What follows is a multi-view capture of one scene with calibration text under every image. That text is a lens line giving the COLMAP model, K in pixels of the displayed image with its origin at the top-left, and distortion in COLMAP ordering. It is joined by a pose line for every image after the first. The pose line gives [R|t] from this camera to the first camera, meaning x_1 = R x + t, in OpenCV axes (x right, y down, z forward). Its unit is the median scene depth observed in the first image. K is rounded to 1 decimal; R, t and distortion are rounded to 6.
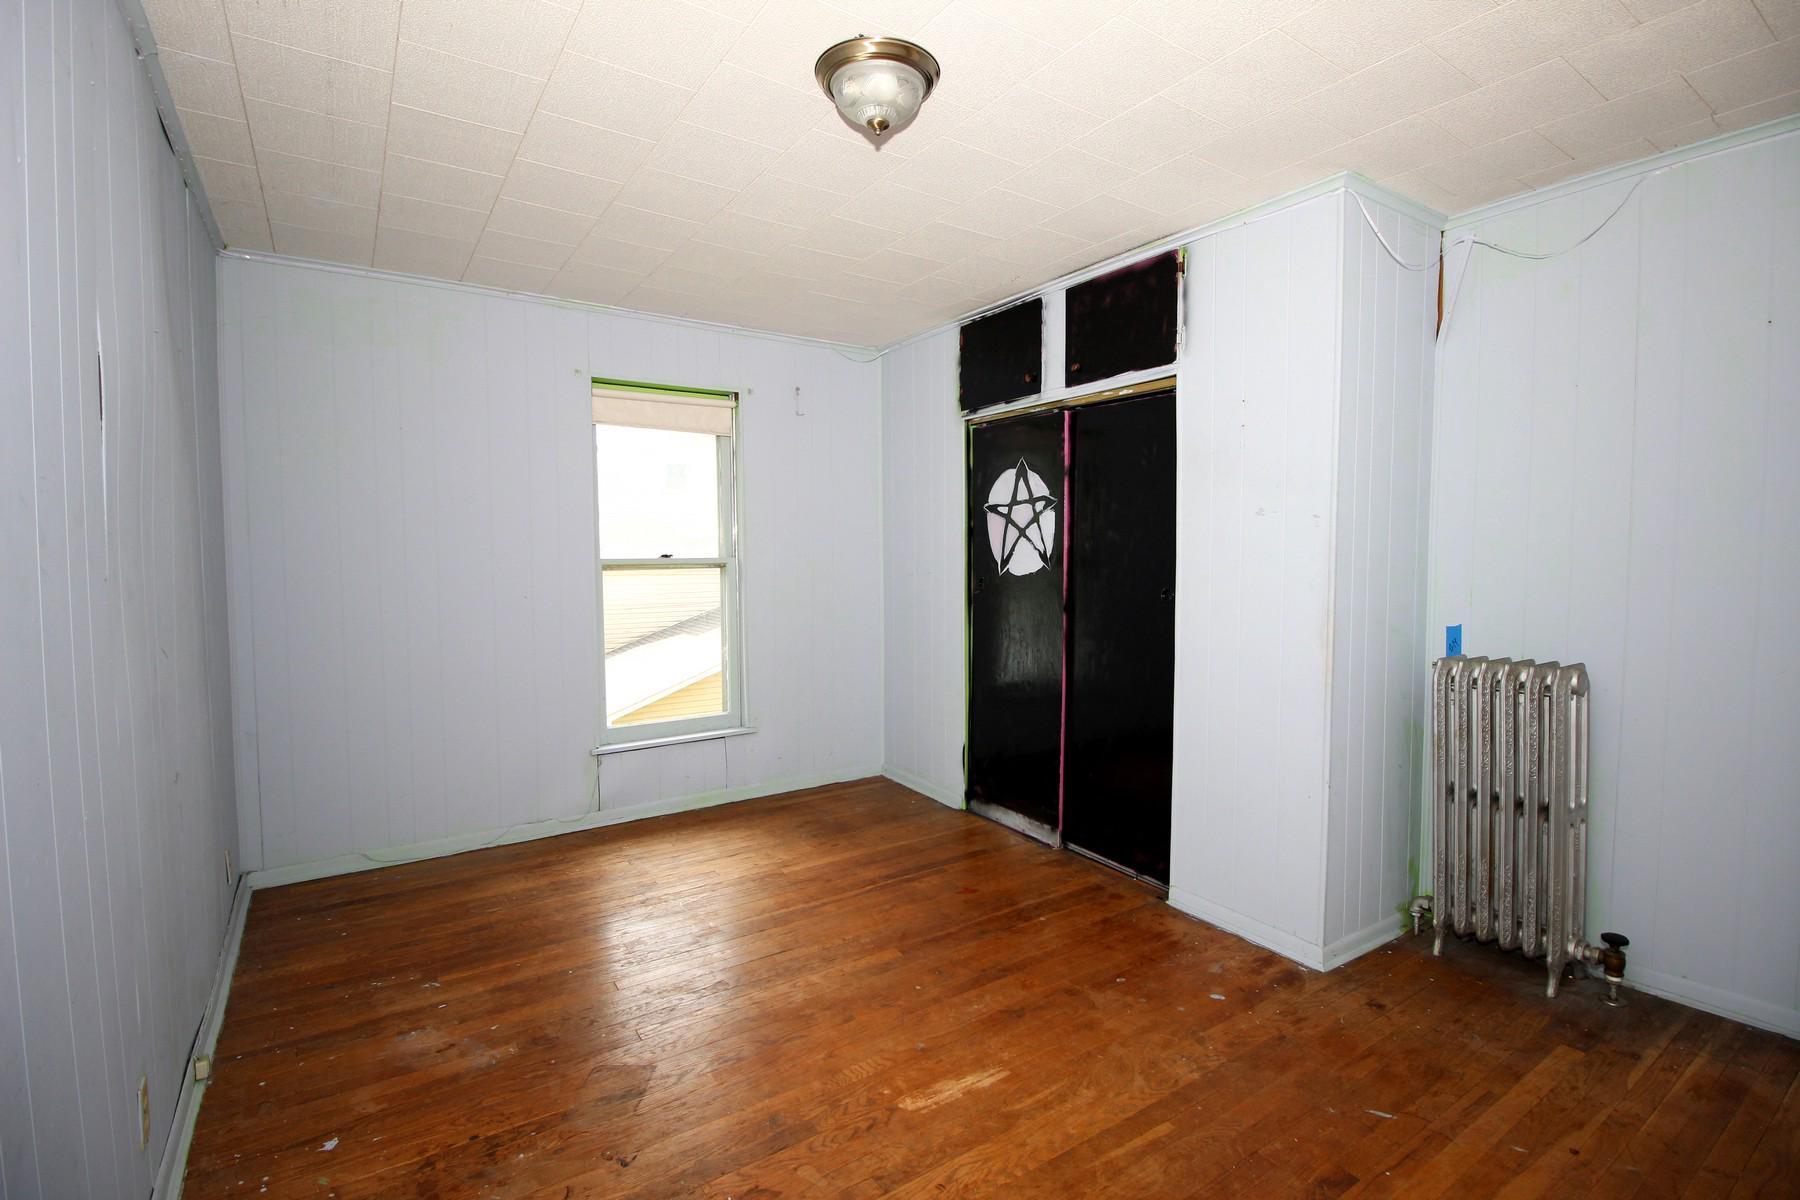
lens RADIAL K [[833.1, 0, 915.2], [0, 833.1, 595.0], [0, 0, 1]] dist [0.001015, -0.012166]
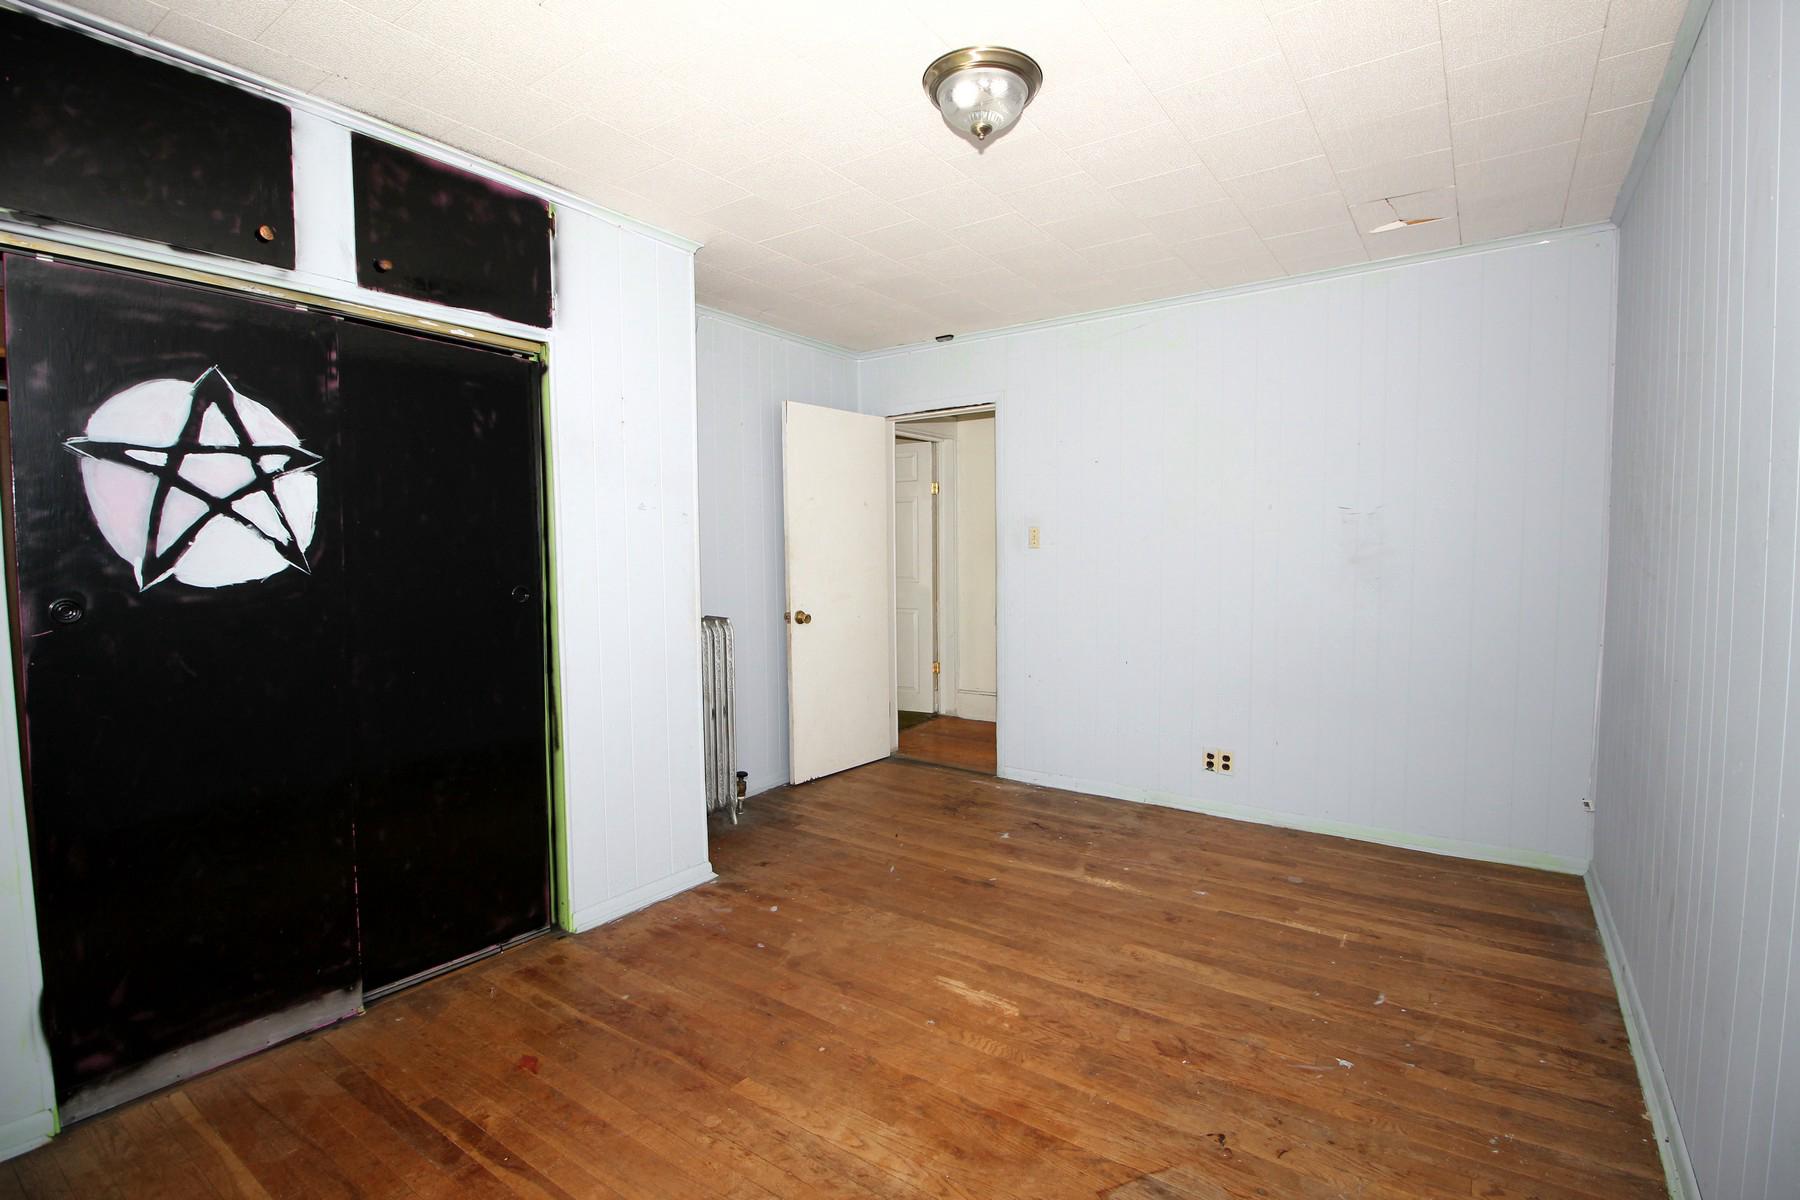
lens RADIAL K [[833.1, 0, 915.2], [0, 833.1, 595.0], [0, 0, 1]] dist [0.001015, -0.012166]
pose [[-0.357212, -0.049242, 0.932724, -0.672304], [0.055263, 0.995746, 0.073734, -0.041708], [-0.932387, 0.077884, -0.352971, 0.984082]]
